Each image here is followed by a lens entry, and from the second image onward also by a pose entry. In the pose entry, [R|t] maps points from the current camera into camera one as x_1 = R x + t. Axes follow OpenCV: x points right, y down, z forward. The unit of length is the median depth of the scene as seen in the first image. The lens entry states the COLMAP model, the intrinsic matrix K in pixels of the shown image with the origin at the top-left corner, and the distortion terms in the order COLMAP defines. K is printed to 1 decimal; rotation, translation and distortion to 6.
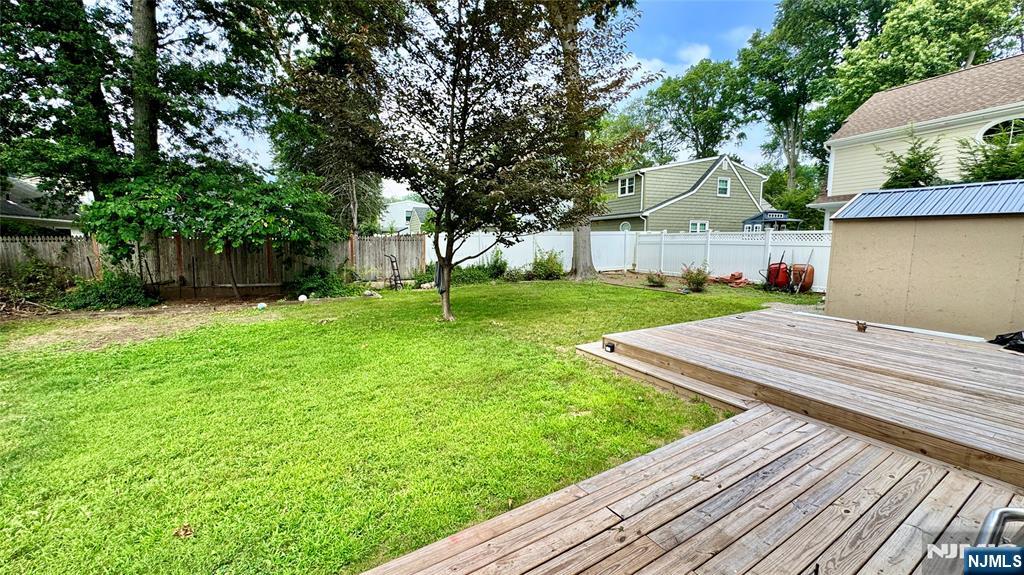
lens RADIAL K [[402.3, 0, 512.0], [0, 402.3, 287.5], [0, 0, 1]] dist [0.000560, -0.000024]
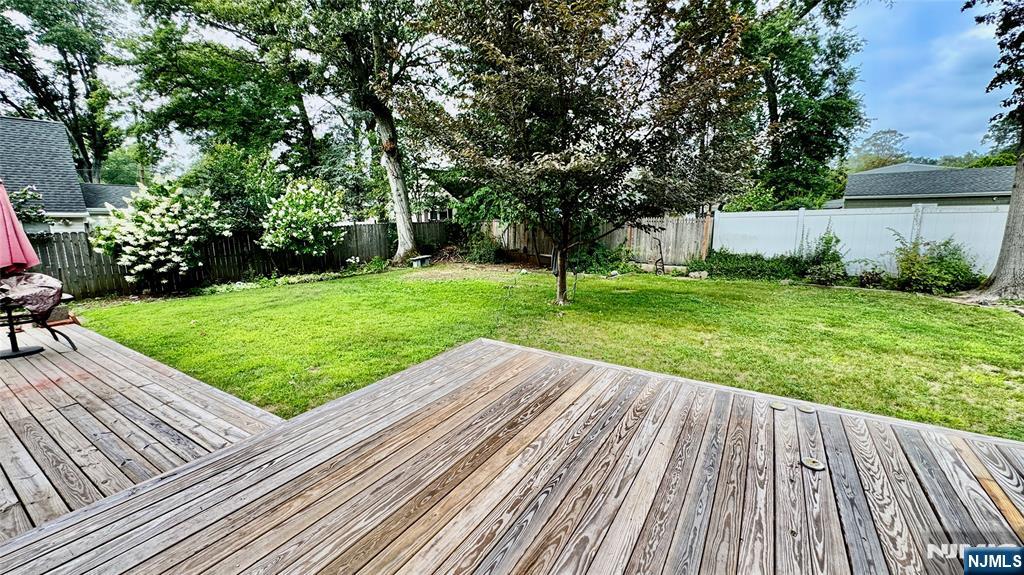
lens RADIAL K [[402.3, 0, 512.0], [0, 402.3, 287.5], [0, 0, 1]] dist [0.000560, -0.000024]
pose [[0.432386, 0.146197, -0.889758, 1.677027], [-0.098500, 0.988521, 0.114557, -0.157206], [0.896292, 0.038108, 0.441823, 1.111828]]
